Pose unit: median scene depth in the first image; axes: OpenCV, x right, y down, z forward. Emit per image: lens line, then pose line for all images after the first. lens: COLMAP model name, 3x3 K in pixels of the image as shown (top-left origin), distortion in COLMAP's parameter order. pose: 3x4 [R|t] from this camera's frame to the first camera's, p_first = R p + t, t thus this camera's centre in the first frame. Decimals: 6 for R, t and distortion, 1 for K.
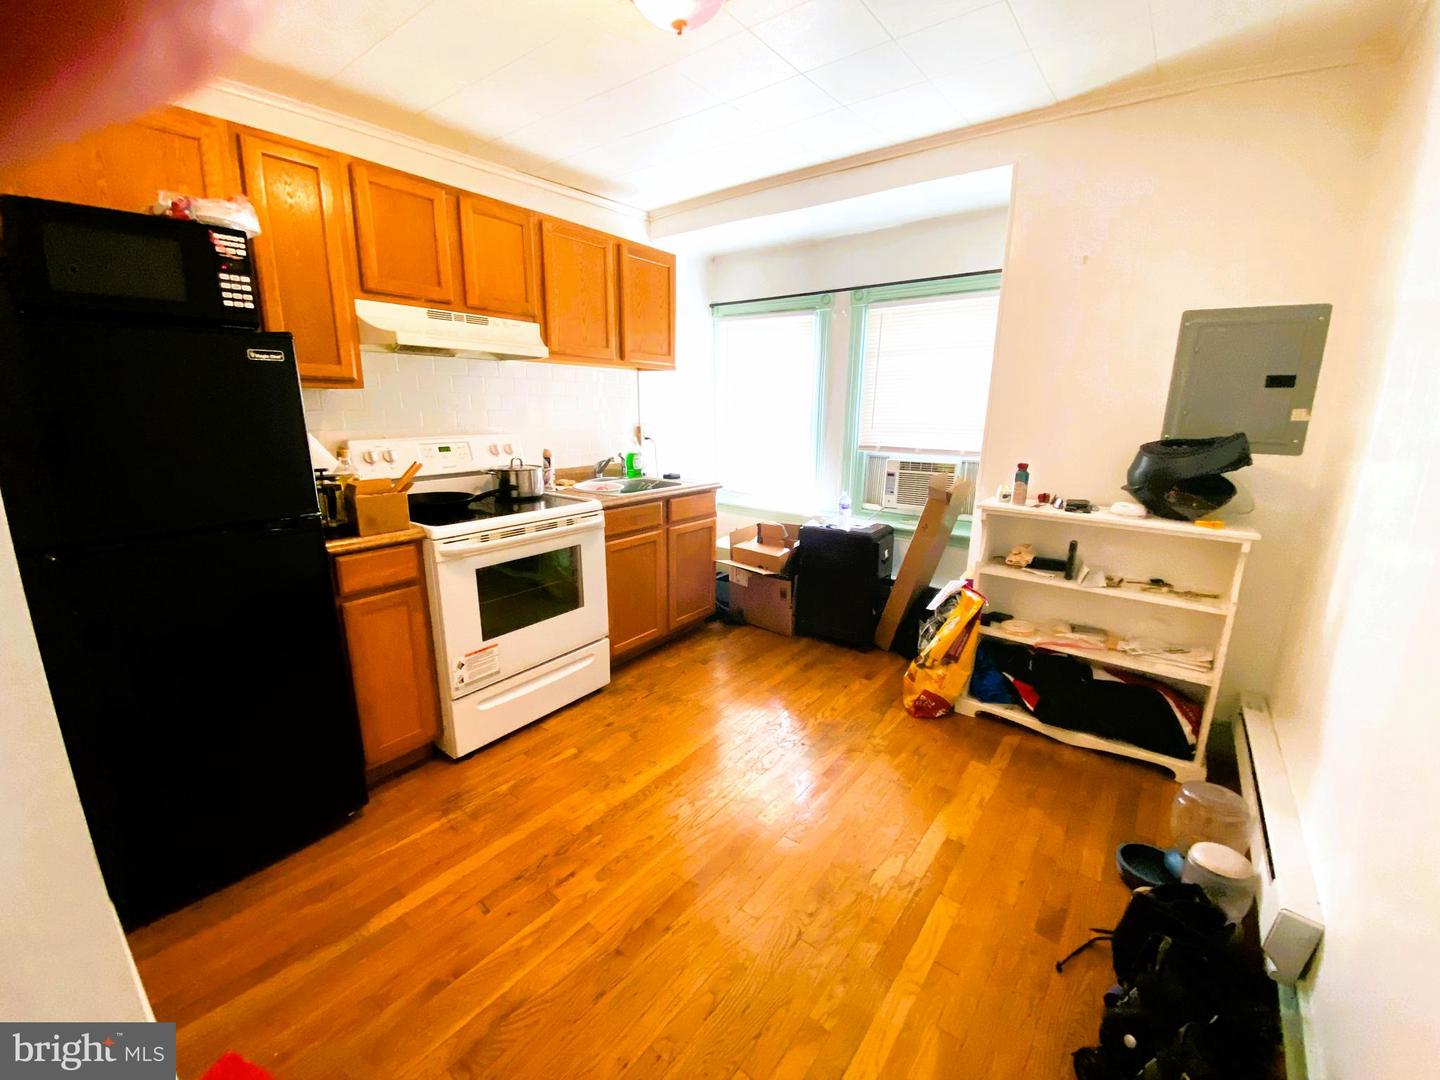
lens RADIAL K [[577.6, 0, 731.5], [0, 577.6, 534.4], [0, 0, 1]] dist [0.003147, -0.001233]
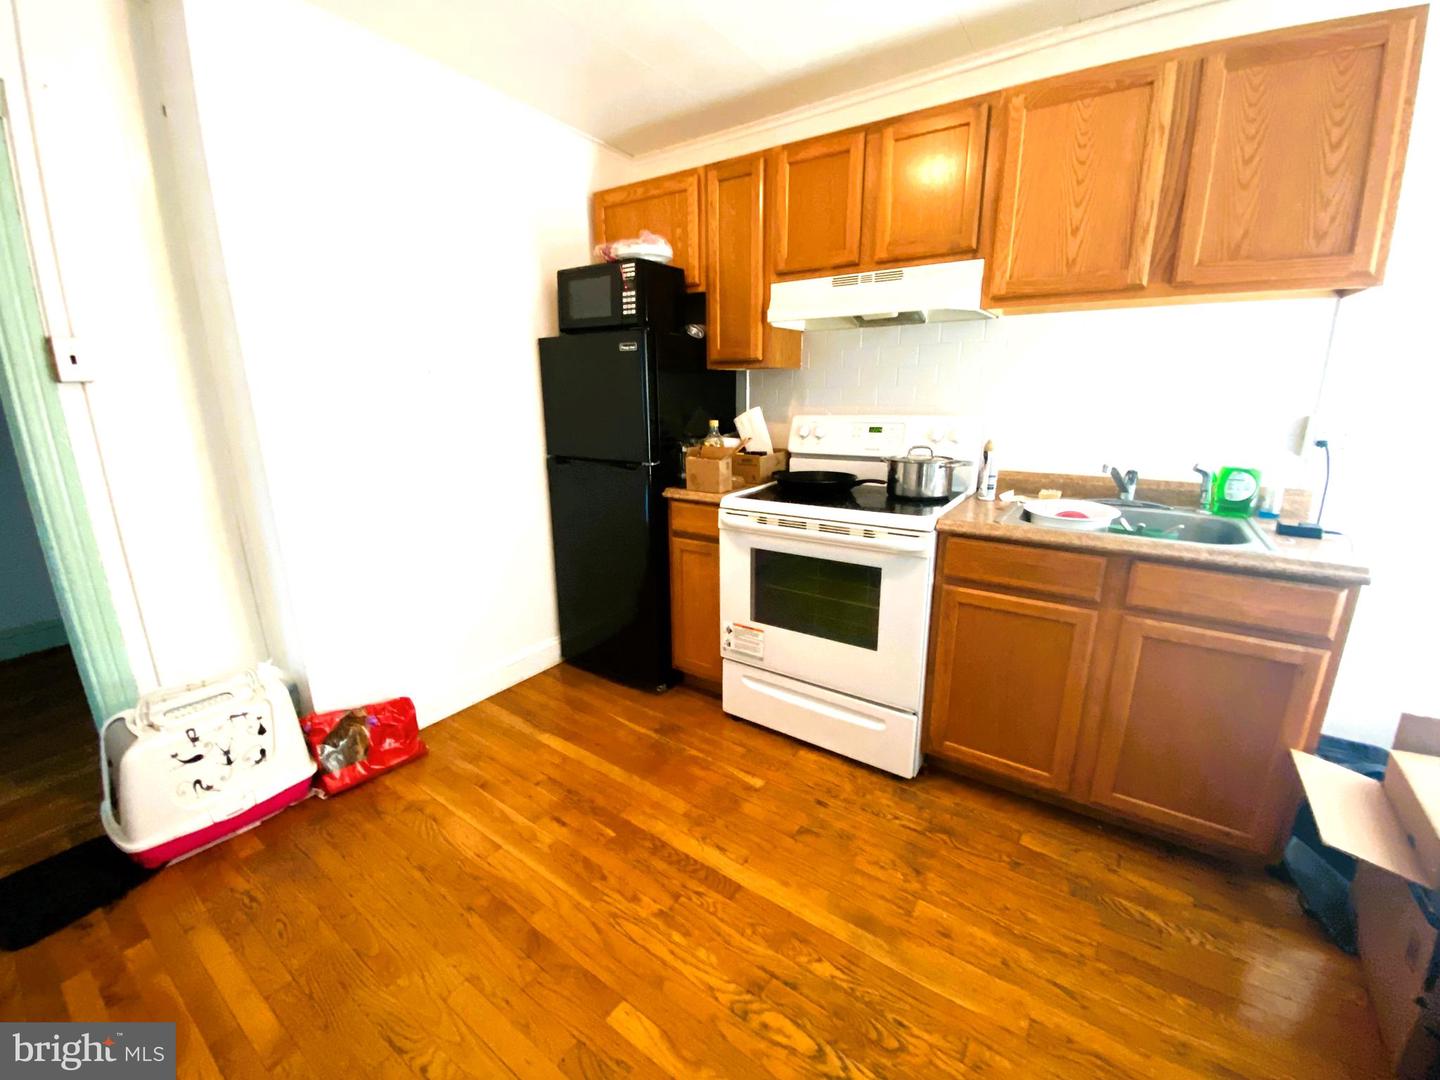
lens RADIAL K [[577.6, 0, 727.4], [0, 577.6, 540.6], [0, 0, 1]] dist [0.003147, -0.001233]
pose [[0.043462, 0.242650, -0.969140, 0.482880], [-0.212671, 0.950070, 0.228338, -0.159716], [0.976157, 0.196184, 0.092897, 0.827255]]
